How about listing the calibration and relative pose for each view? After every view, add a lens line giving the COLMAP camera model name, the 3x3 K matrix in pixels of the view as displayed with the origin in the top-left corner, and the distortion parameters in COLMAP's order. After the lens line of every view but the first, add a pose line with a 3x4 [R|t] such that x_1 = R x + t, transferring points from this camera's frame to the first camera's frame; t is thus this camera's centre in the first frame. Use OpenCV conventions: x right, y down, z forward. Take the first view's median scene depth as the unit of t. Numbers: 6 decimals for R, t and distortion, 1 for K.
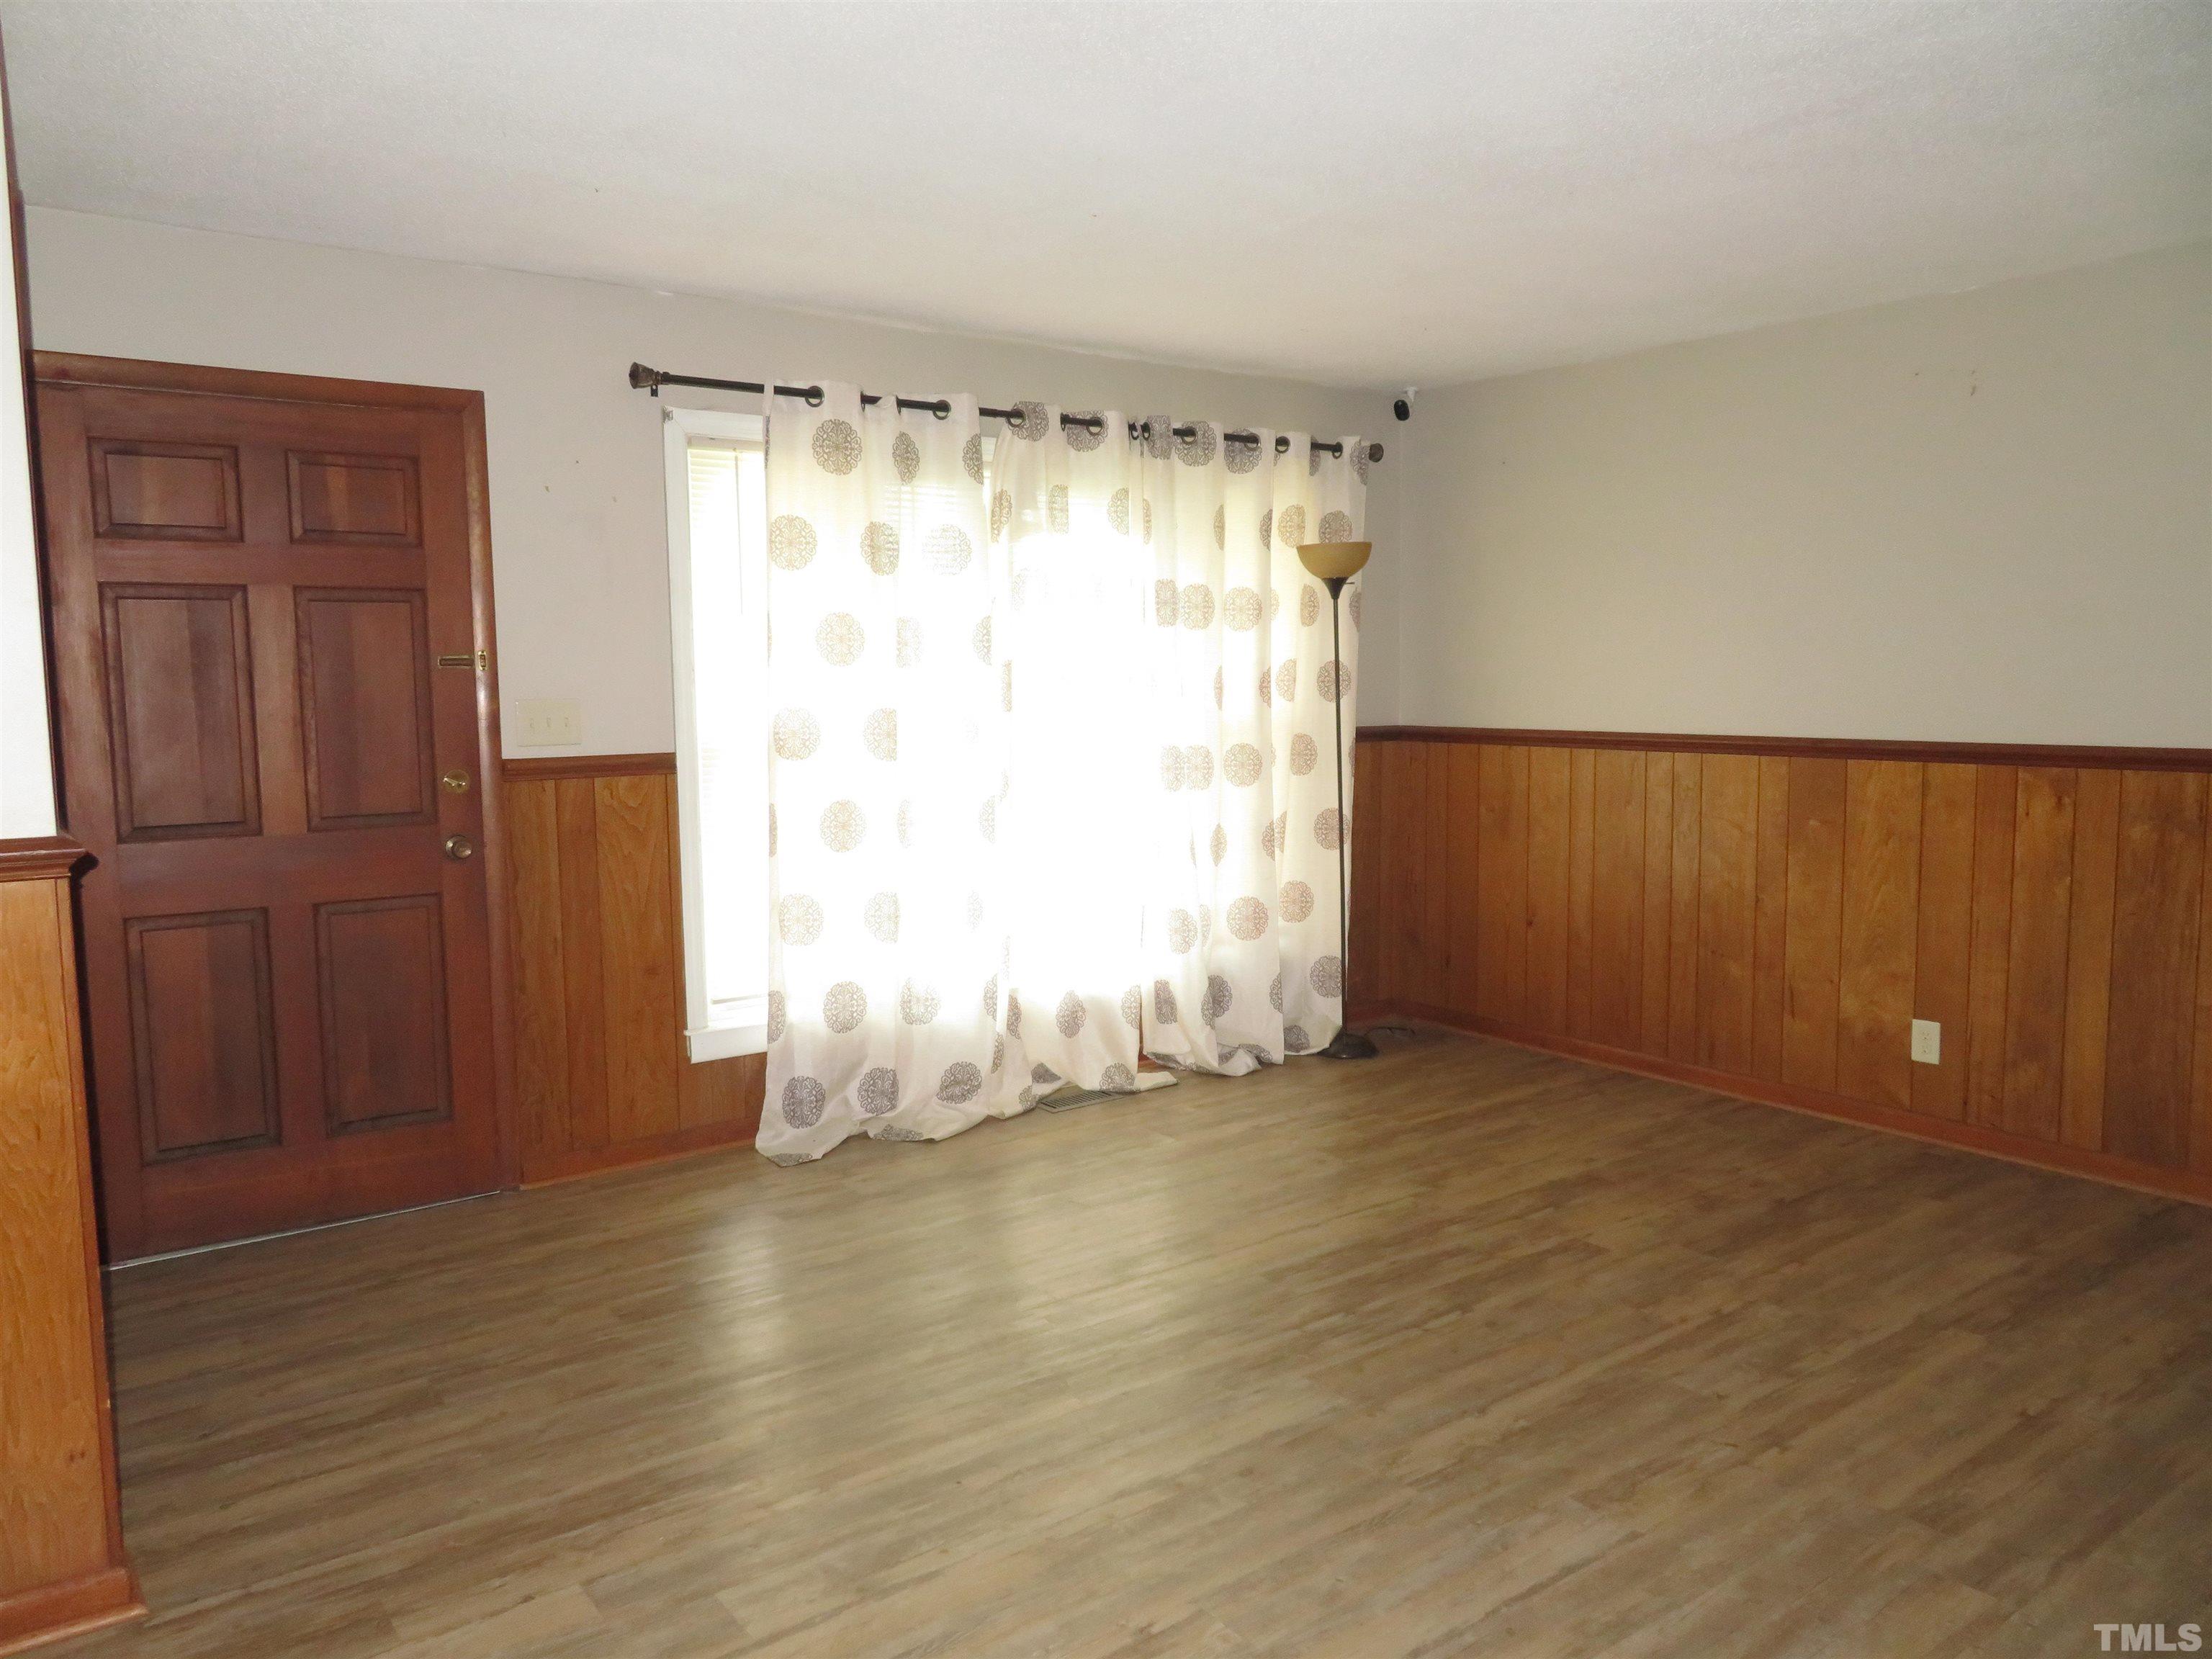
lens RADIAL K [[1564.8, 0, 1117.7], [0, 1564.8, 834.9], [0, 0, 1]] dist [-0.010600, 0.012324]
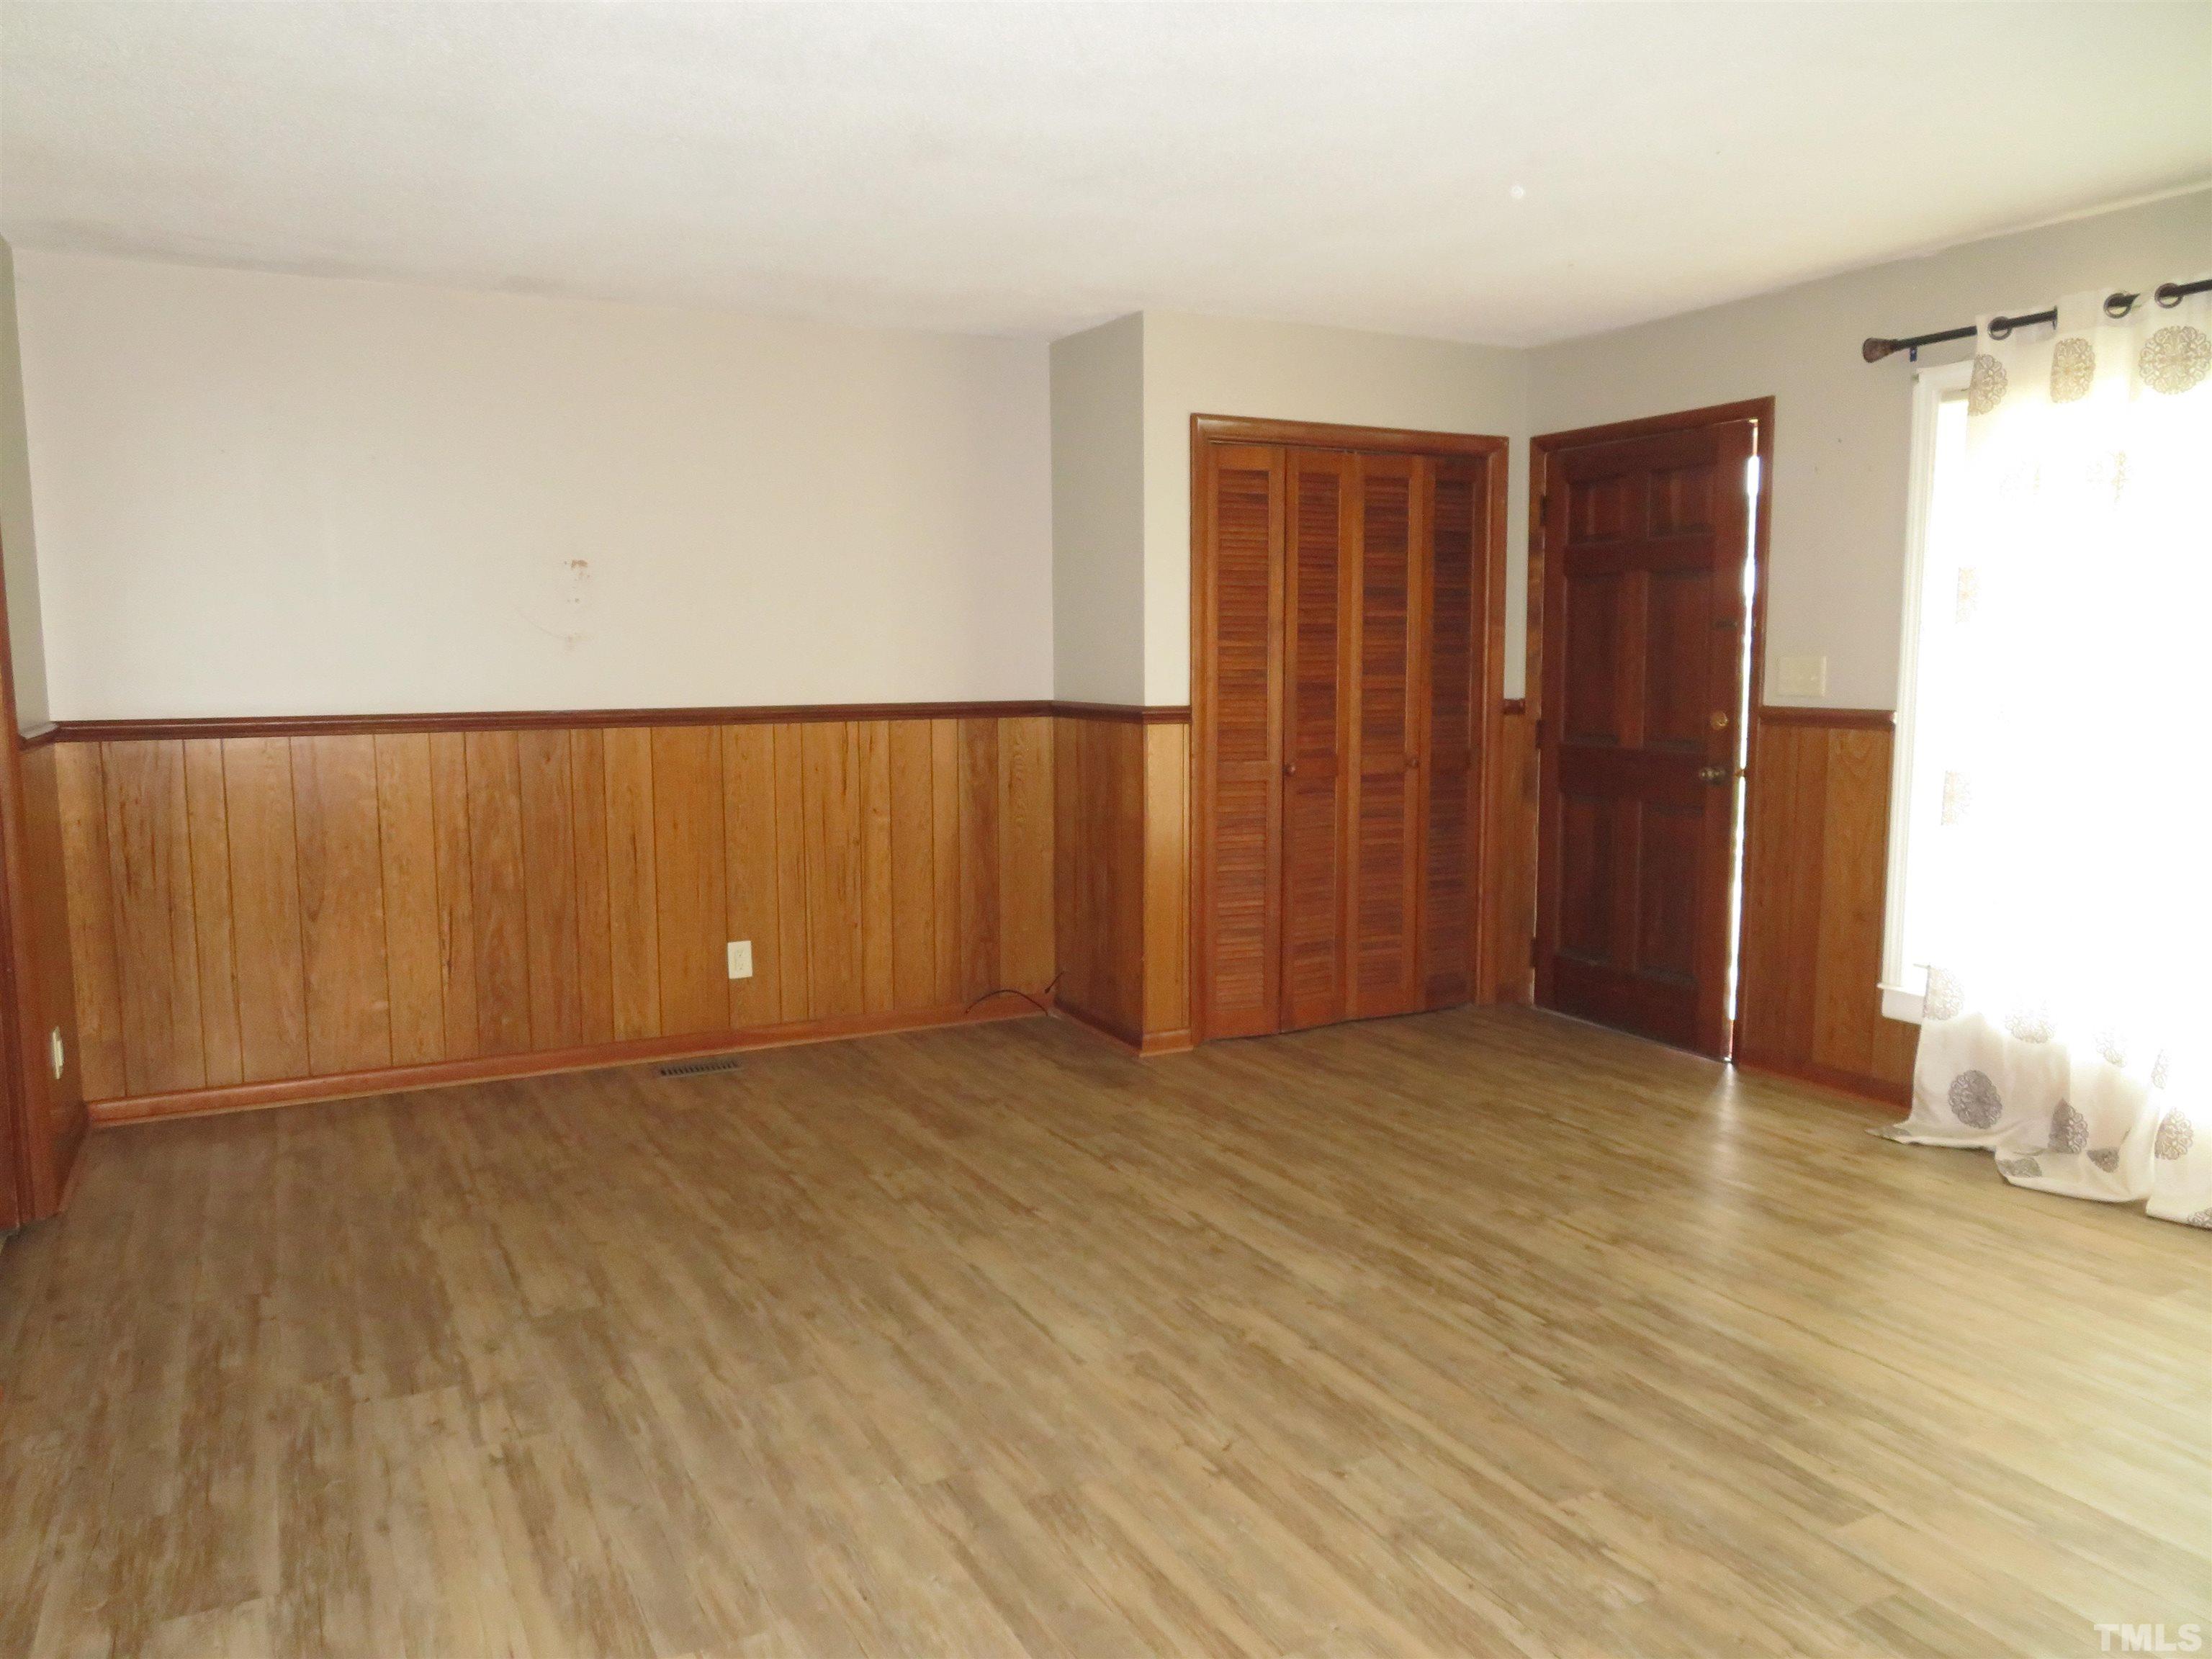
lens RADIAL K [[1630.7, 0, 1102.4], [0, 1630.7, 833.4], [0, 0, 1]] dist [0.003999, 0.016608]
pose [[-0.168416, 0.119963, -0.978389, 0.901308], [-0.097760, 0.985641, 0.137680, -0.073206], [0.980856, 0.118835, -0.154270, 0.698457]]
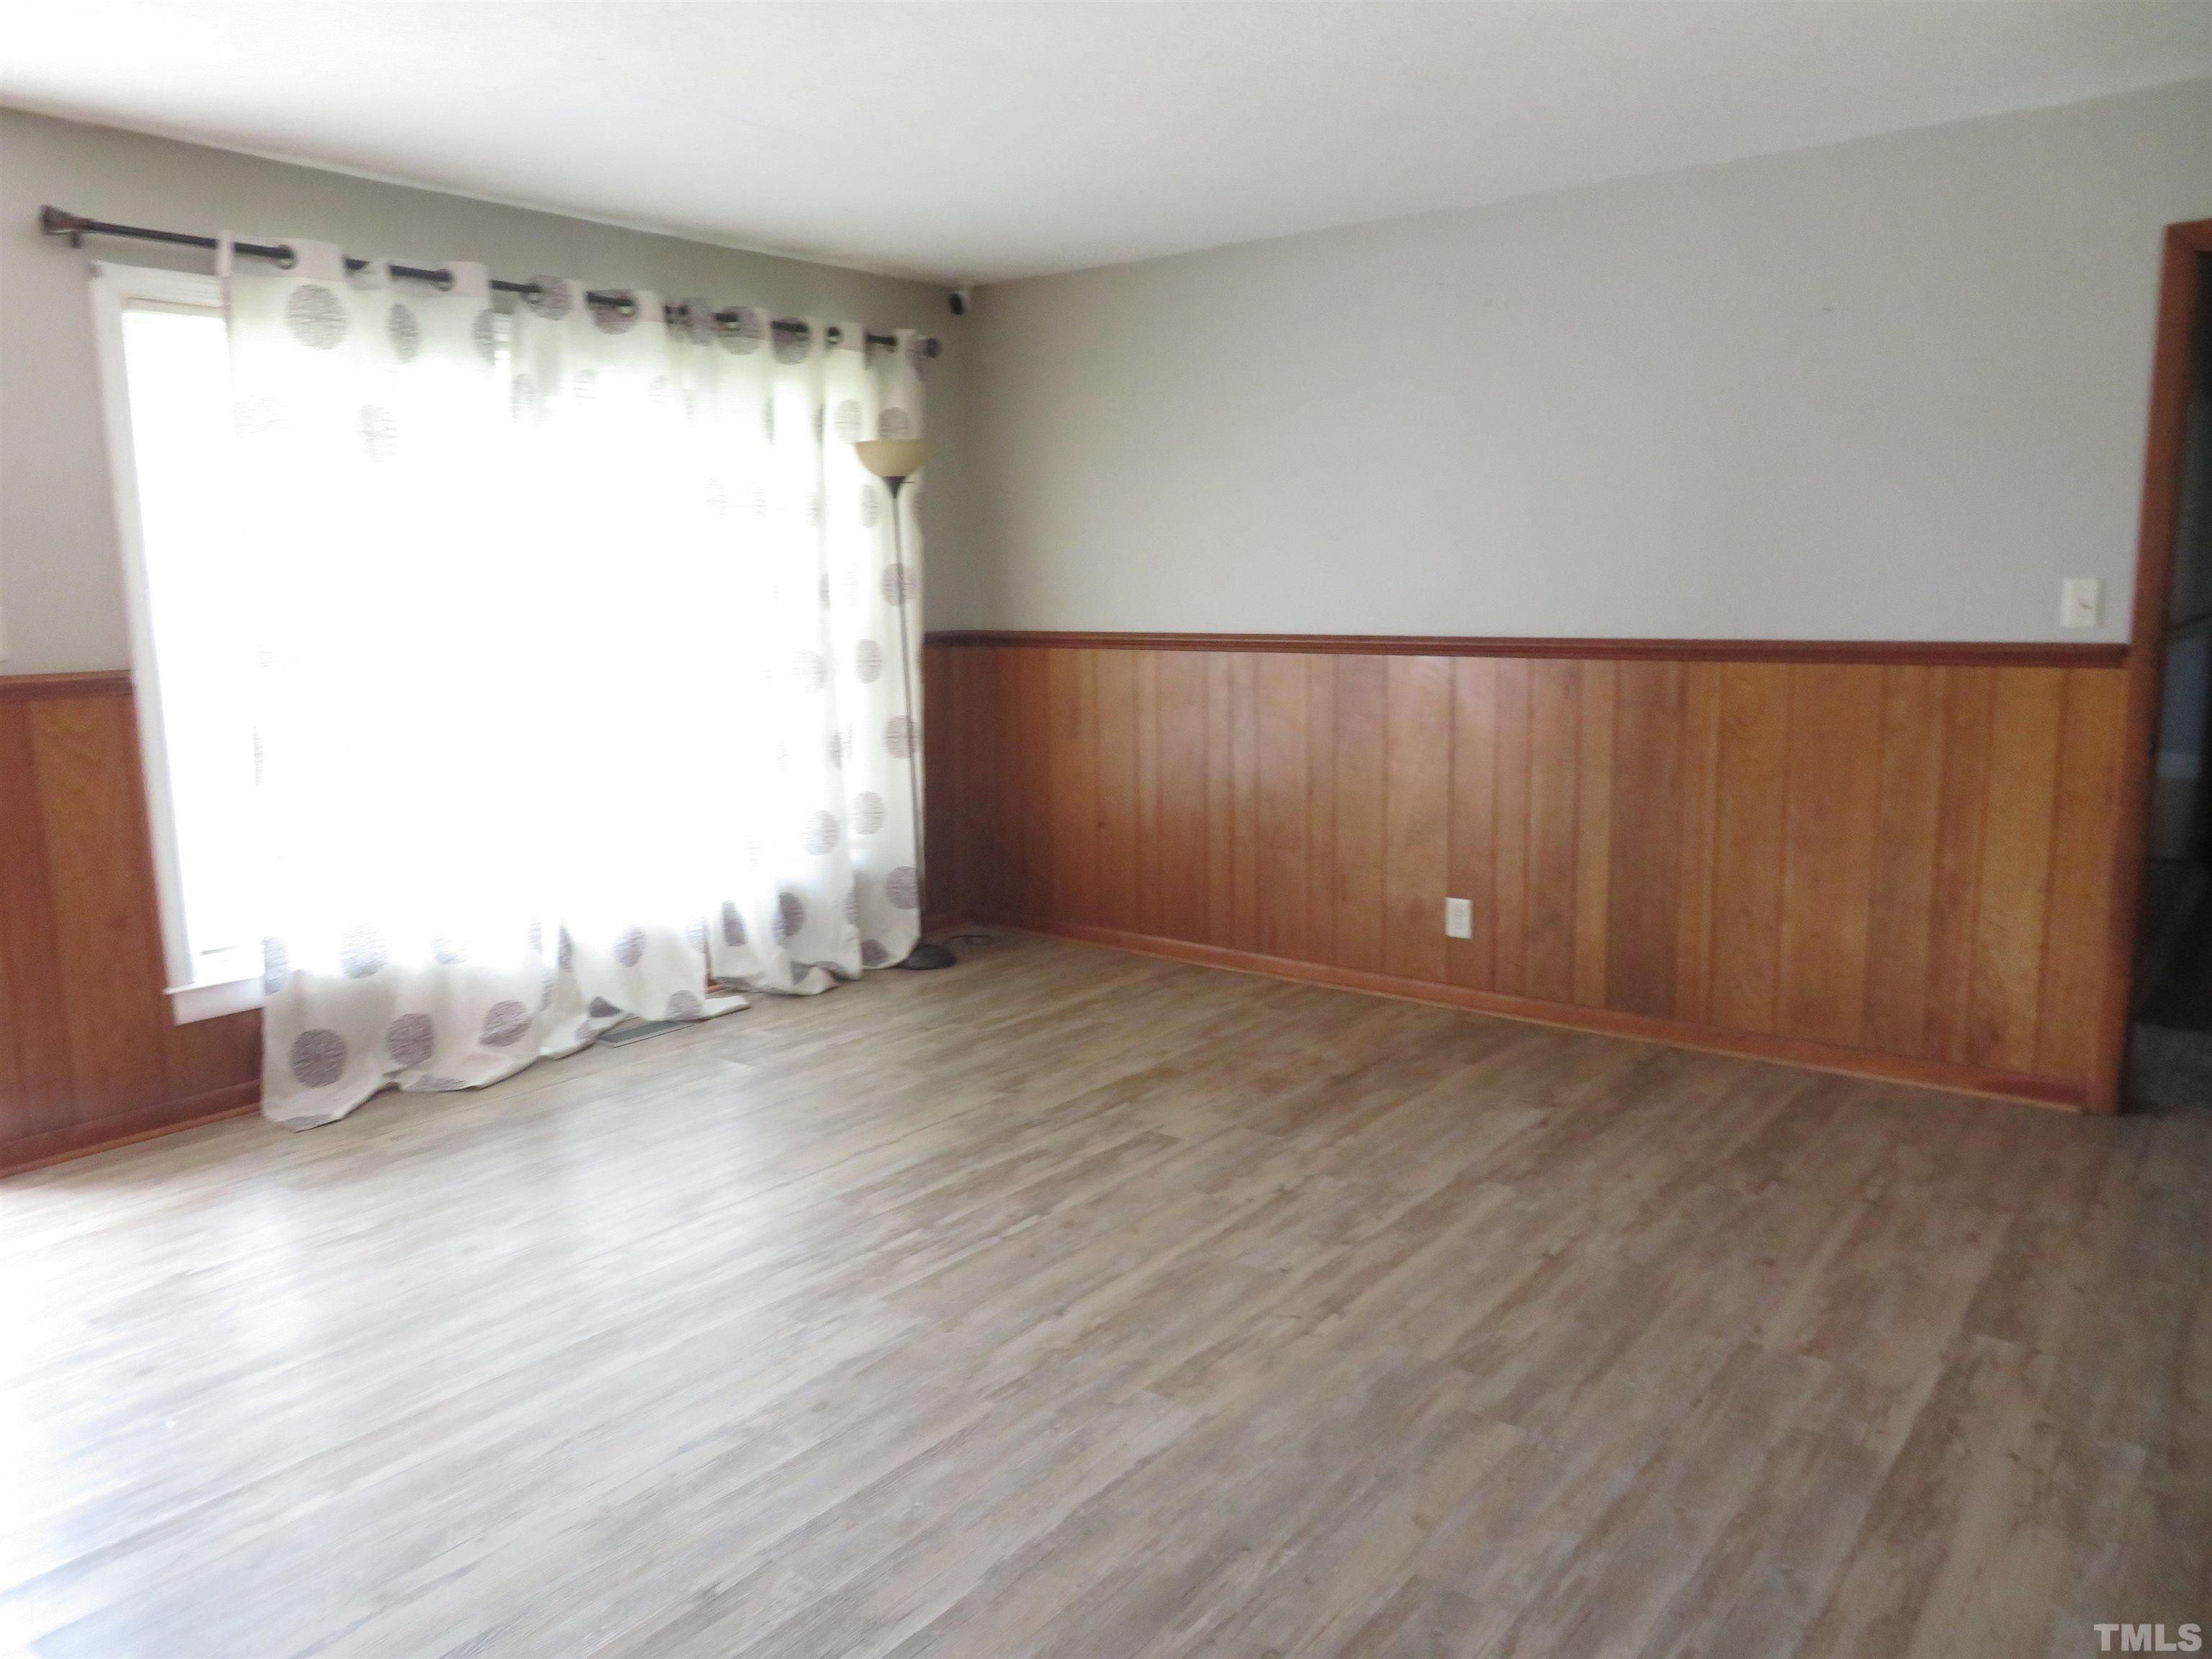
lens RADIAL K [[1564.8, 0, 1106.3], [0, 1564.8, 822.5], [0, 0, 1]] dist [-0.010600, 0.012324]
pose [[0.966908, -0.042970, 0.251480, 0.017262], [0.030870, 0.998177, 0.051864, 0.003912], [-0.253250, -0.042385, 0.966472, 0.029178]]
